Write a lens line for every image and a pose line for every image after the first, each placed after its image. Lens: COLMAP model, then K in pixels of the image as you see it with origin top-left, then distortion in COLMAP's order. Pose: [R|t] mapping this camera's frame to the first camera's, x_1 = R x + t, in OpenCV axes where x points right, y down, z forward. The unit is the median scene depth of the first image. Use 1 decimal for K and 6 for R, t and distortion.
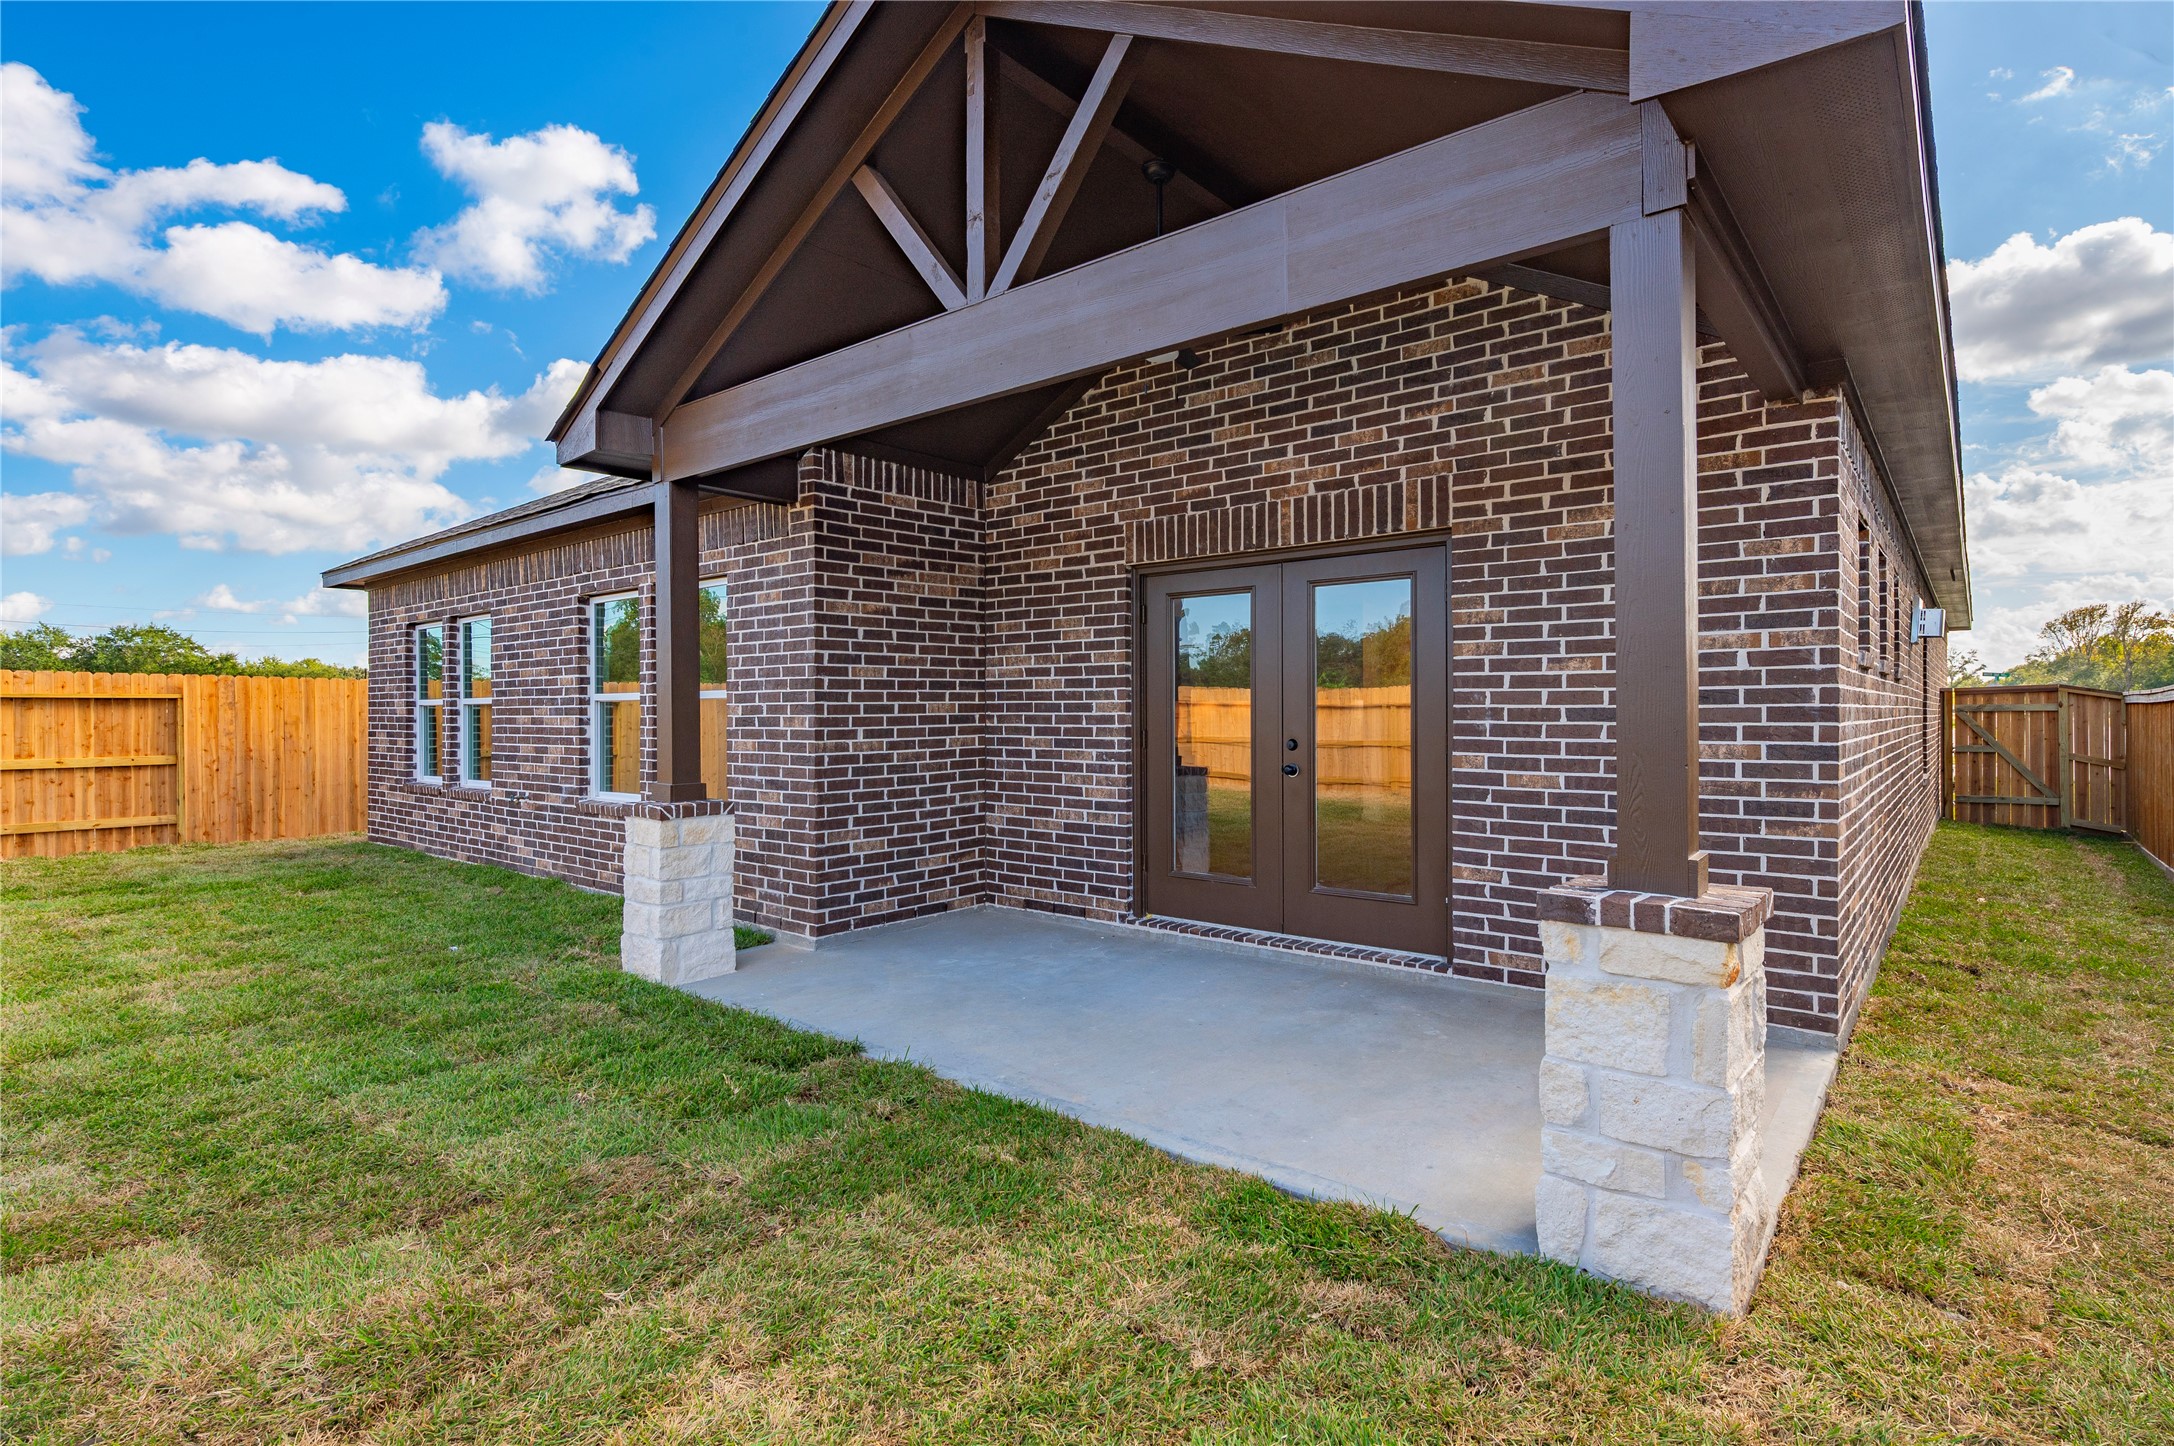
lens RADIAL K [[1069.4, 0, 1096.6], [0, 1069.4, 719.2], [0, 0, 1]] dist [-0.004086, -0.002815]
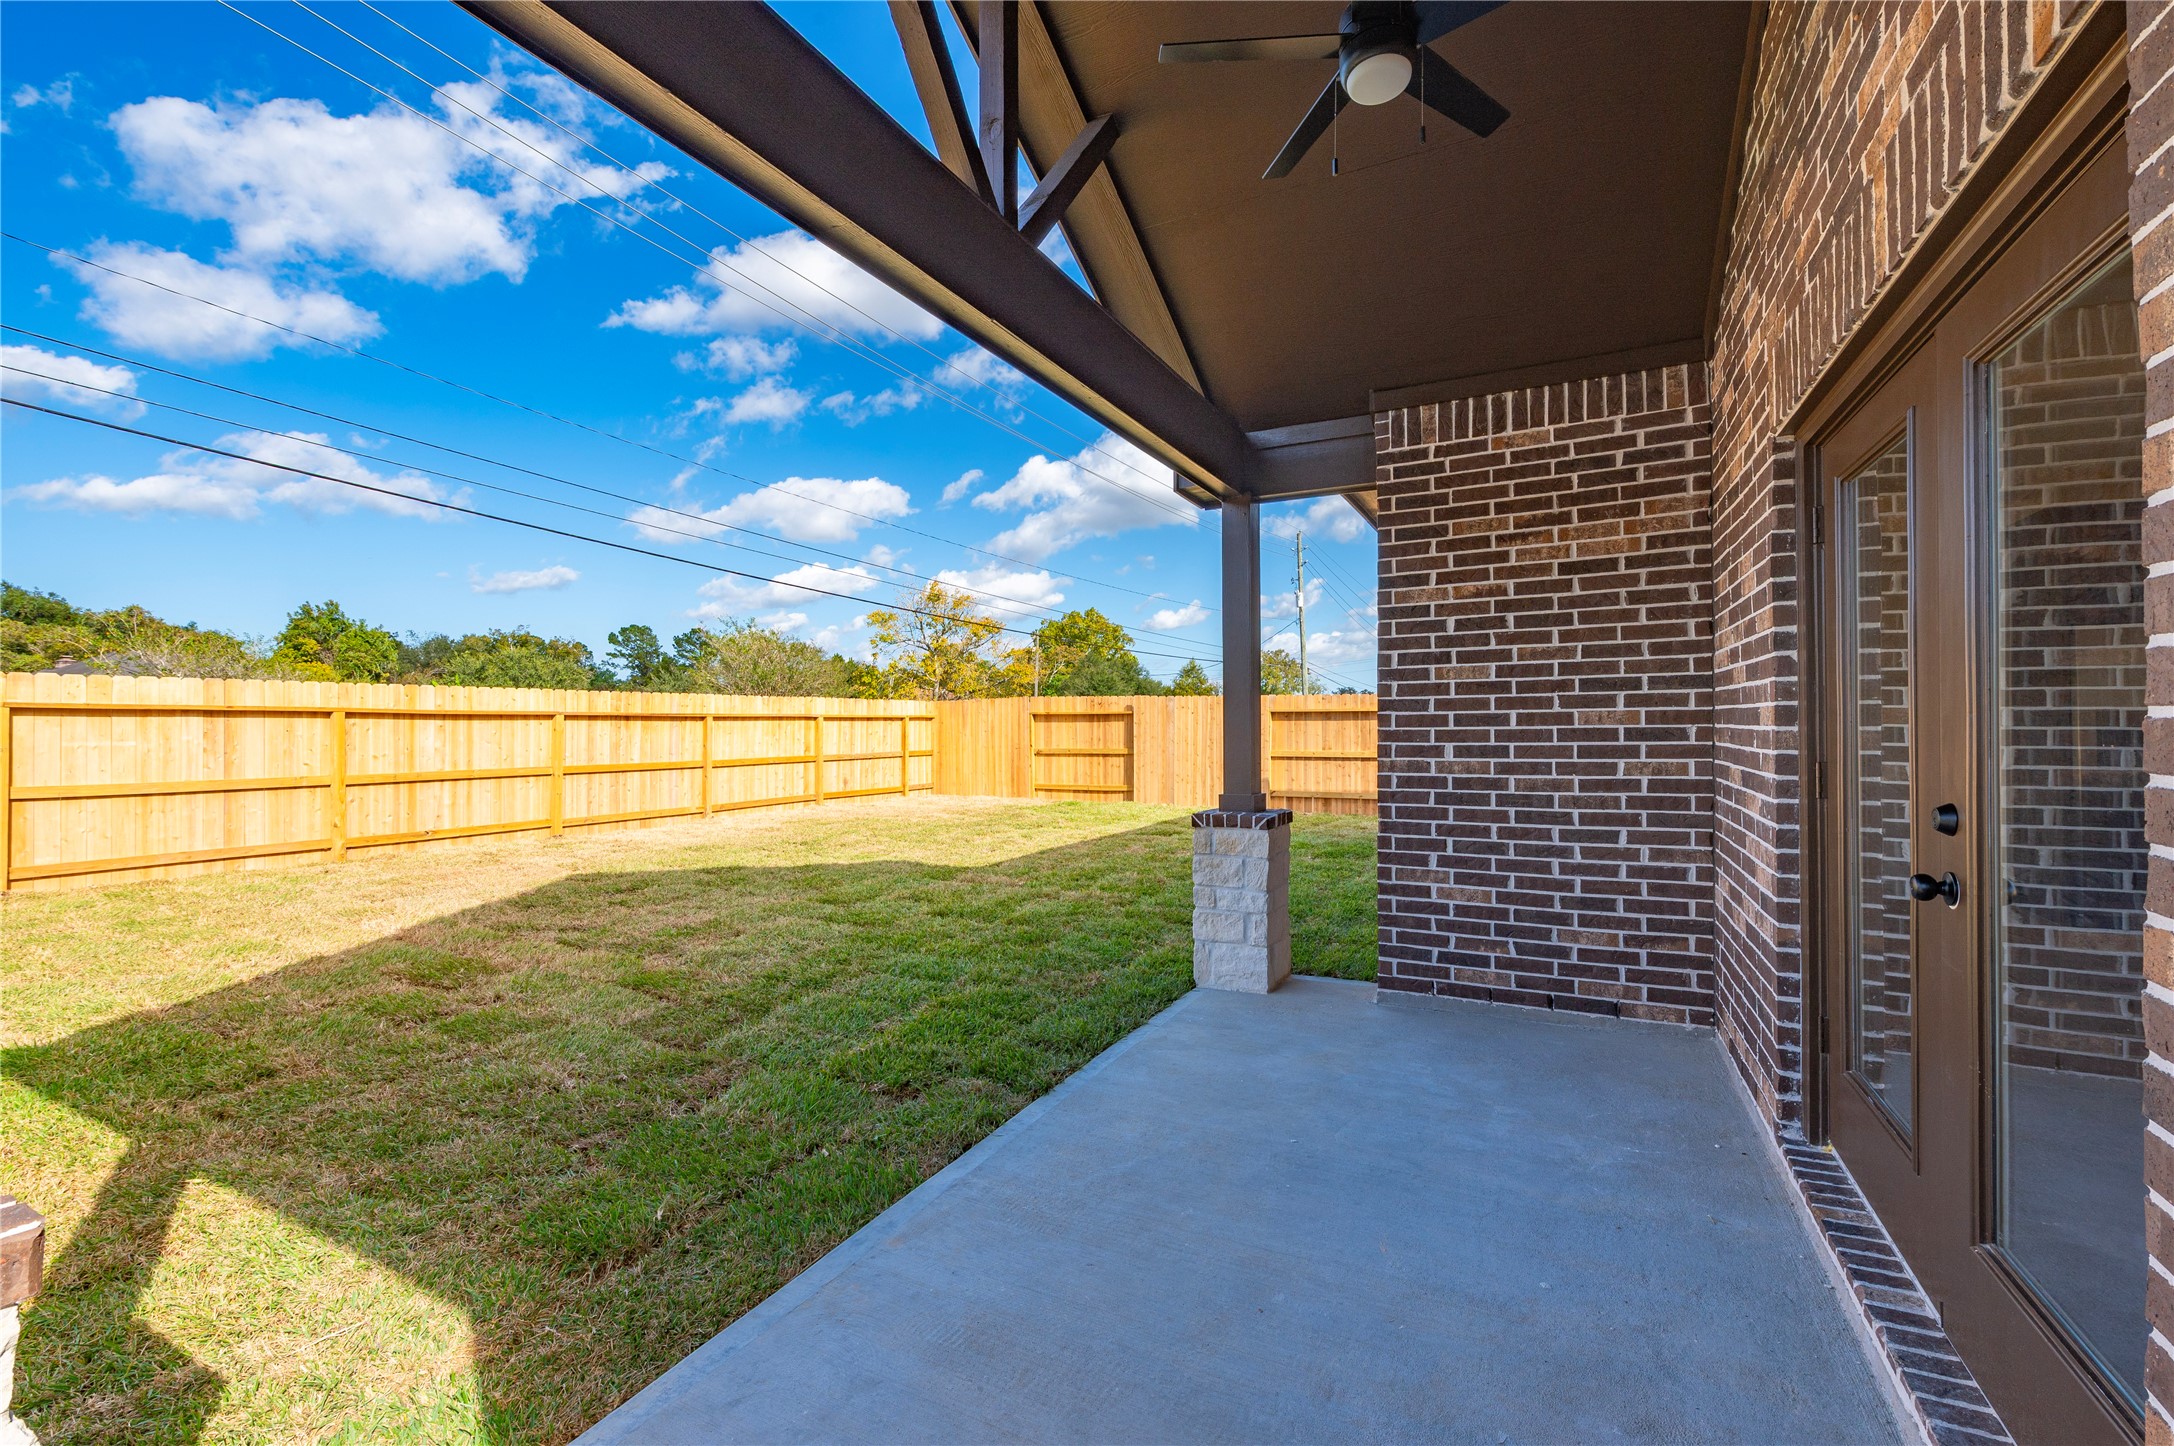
lens RADIAL K [[902.0, 0, 1084.9], [0, 902.0, 719.9], [0, 0, 1]] dist [-0.006308, 0.000009]
pose [[0.211407, -0.002333, -0.977395, 0.383019], [-0.000810, 0.999996, -0.002562, -0.007832], [0.977398, 0.001333, 0.211405, 0.605837]]
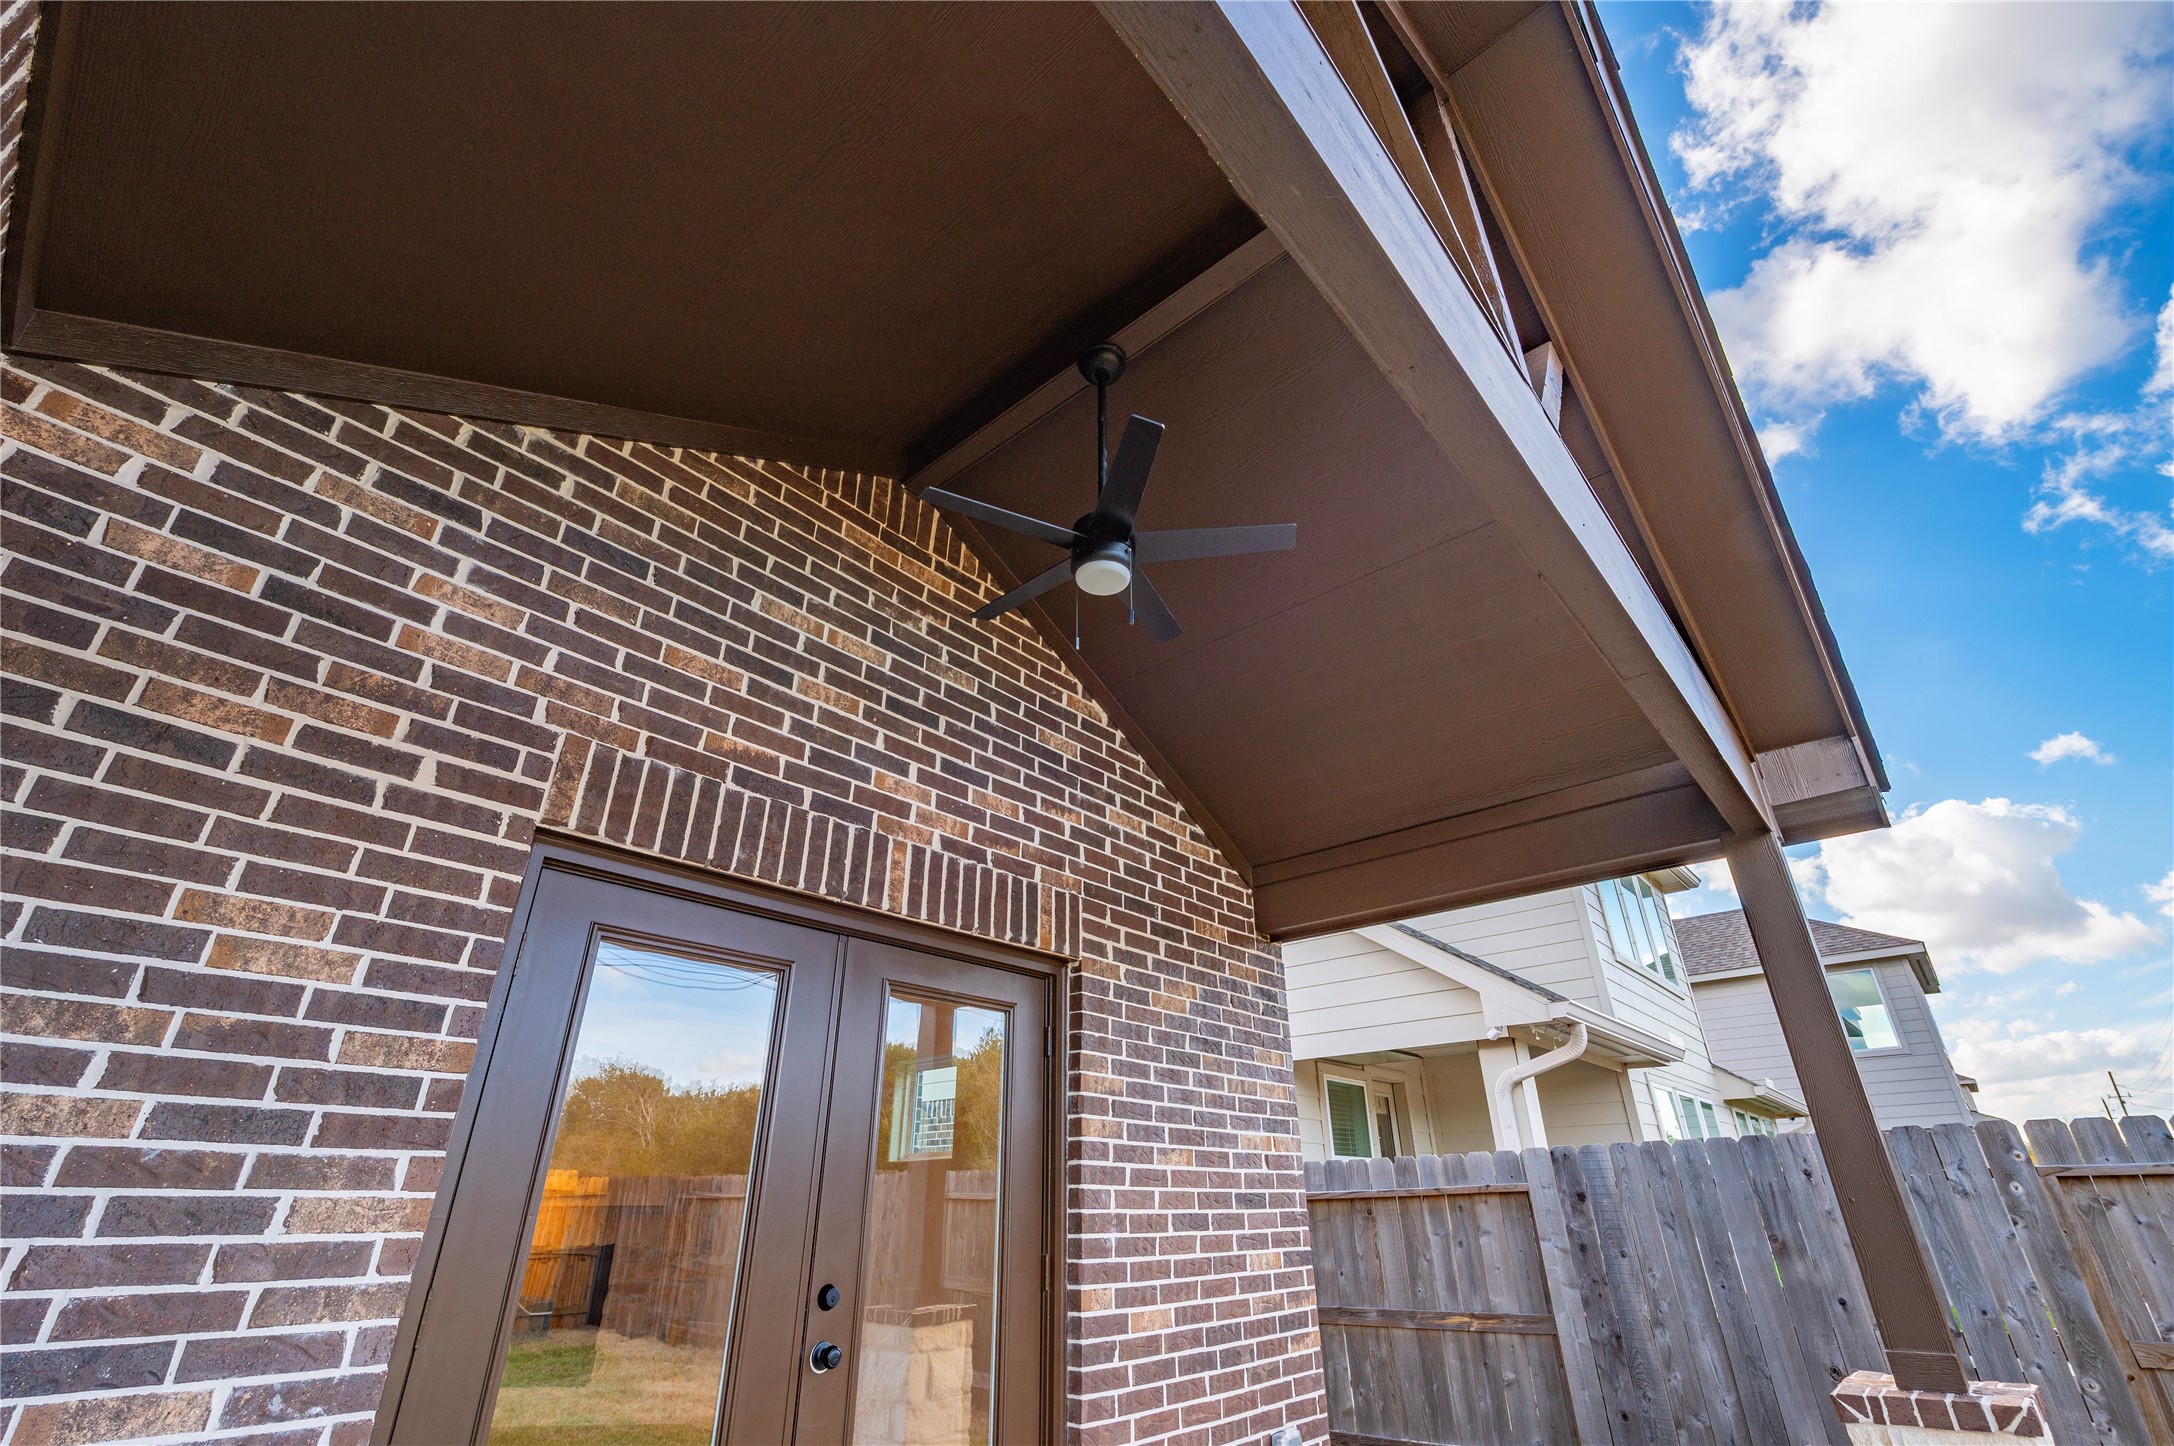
lens RADIAL K [[949.9, 0, 1088.9], [0, 949.9, 711.2], [0, 0, 1]] dist [-0.010570, 0.000190]
pose [[0.026722, 0.464863, 0.884979, -0.316404], [0.012726, 0.885066, -0.465292, -0.011252], [-0.999562, 0.023696, 0.017735, 0.799527]]
